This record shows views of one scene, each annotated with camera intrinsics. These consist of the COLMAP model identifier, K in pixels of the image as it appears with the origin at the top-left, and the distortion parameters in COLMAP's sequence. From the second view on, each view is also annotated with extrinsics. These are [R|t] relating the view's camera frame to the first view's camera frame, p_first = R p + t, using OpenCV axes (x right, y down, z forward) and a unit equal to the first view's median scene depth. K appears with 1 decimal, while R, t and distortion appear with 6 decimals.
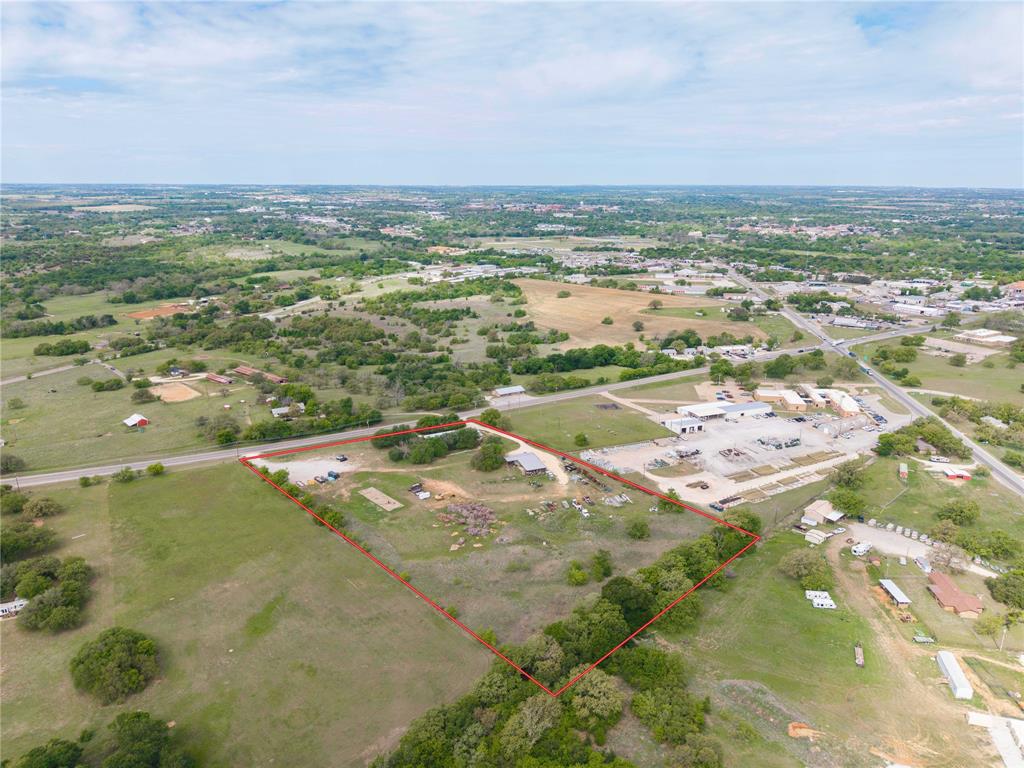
lens RADIAL K [[684.0, 0, 512.0], [0, 684.0, 384.0], [0, 0, 1]] dist [0.051339, -0.068083]
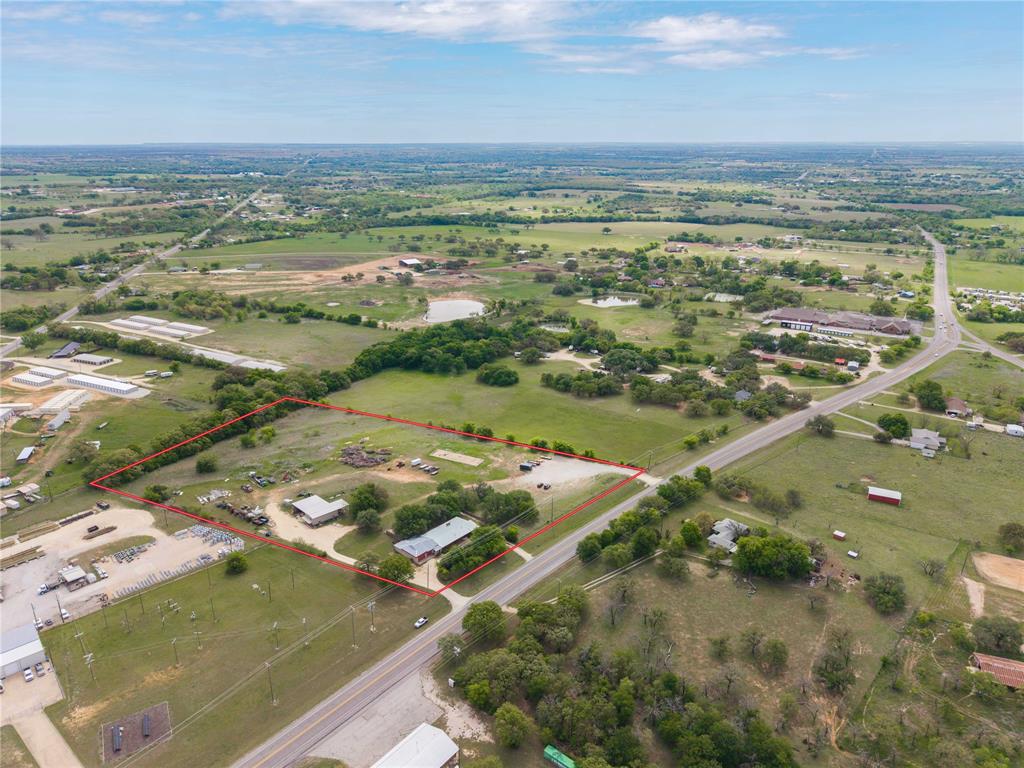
lens RADIAL K [[684.0, 0, 512.0], [0, 684.0, 384.0], [0, 0, 1]] dist [0.051339, -0.068083]
pose [[-0.939505, 0.111191, -0.323985, 0.054660], [-0.100701, 0.814390, 0.571514, -0.509008], [0.327397, 0.569566, -0.753927, 1.657405]]
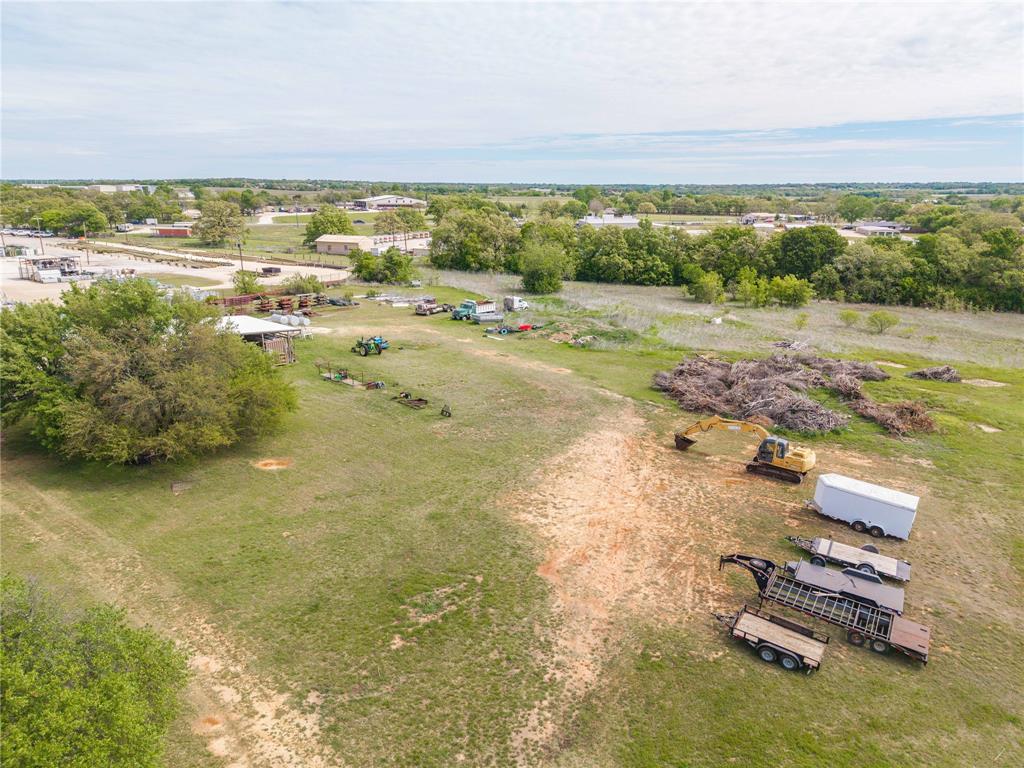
lens RADIAL K [[684.0, 0, 512.0], [0, 684.0, 384.0], [0, 0, 1]] dist [0.051339, -0.068083]
pose [[-0.447168, -0.246534, 0.859803, -0.186827], [0.249815, 0.888589, 0.384711, 0.077452], [-0.858856, 0.386822, -0.335761, 1.019814]]
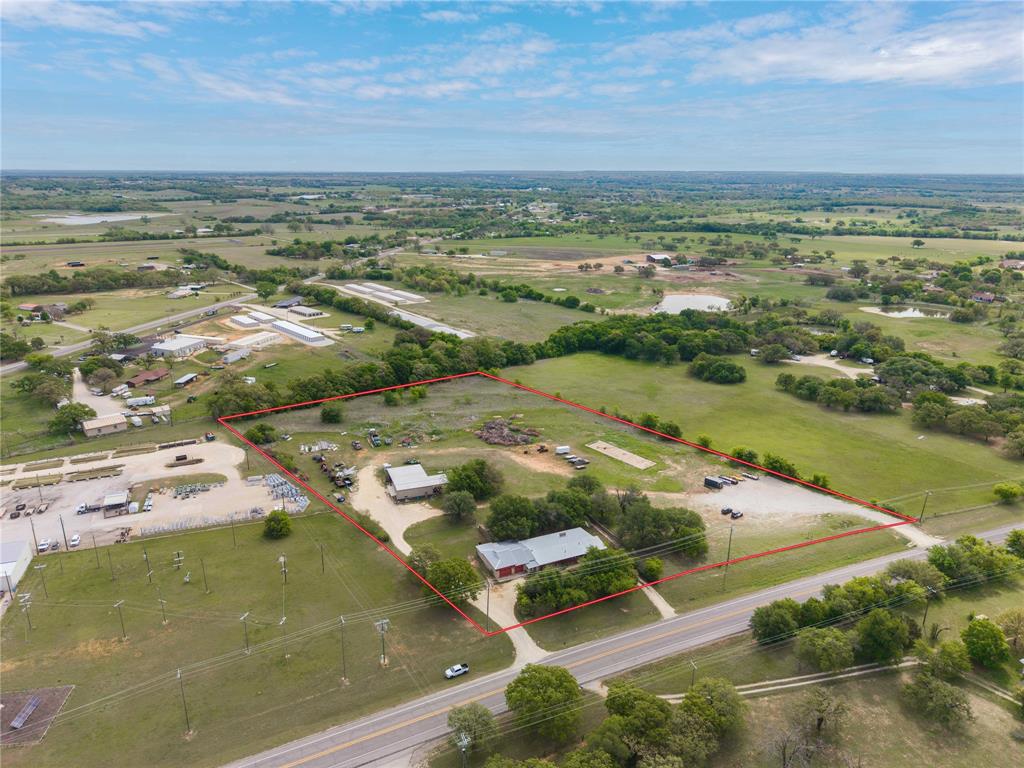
lens RADIAL K [[684.0, 0, 512.0], [0, 684.0, 384.0], [0, 0, 1]] dist [0.051339, -0.068083]
pose [[-0.998511, -0.024132, 0.048916, -0.099946], [0.007259, 0.830035, 0.557663, -0.311696], [-0.054059, 0.557188, -0.828625, 1.507445]]
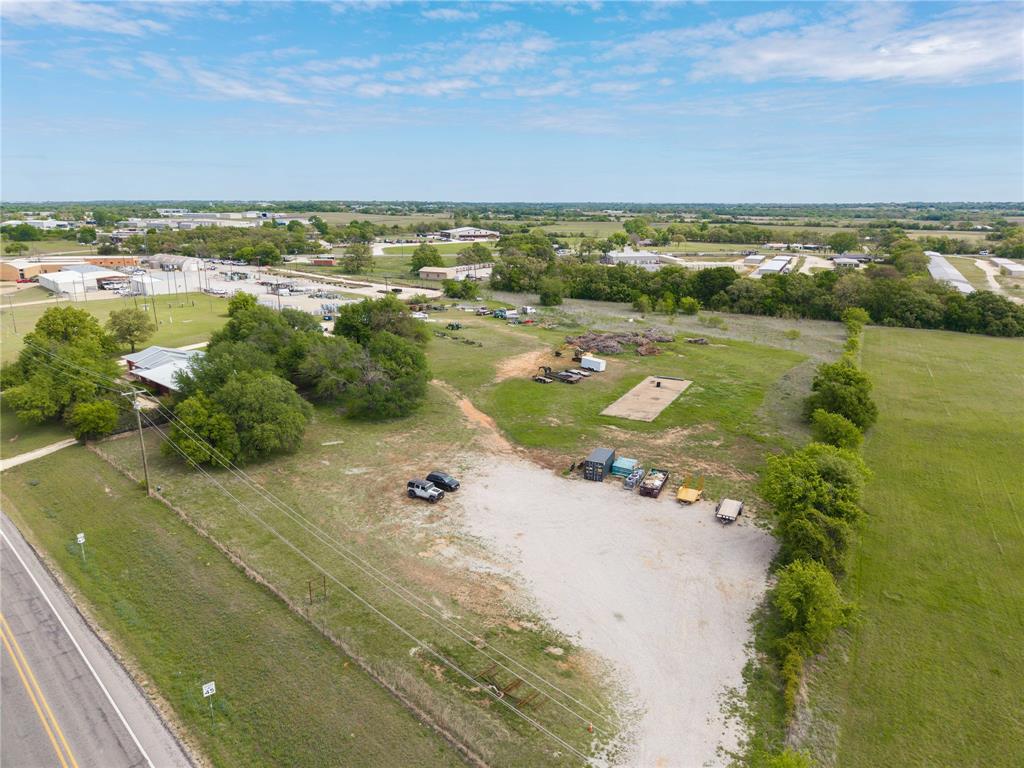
lens RADIAL K [[684.0, 0, 512.0], [0, 684.0, 384.0], [0, 0, 1]] dist [0.051339, -0.068083]
pose [[-0.343362, -0.237239, 0.908746, -0.464932], [0.264720, 0.903897, 0.335995, 0.018725], [-0.901125, 0.355932, -0.247563, 1.083539]]
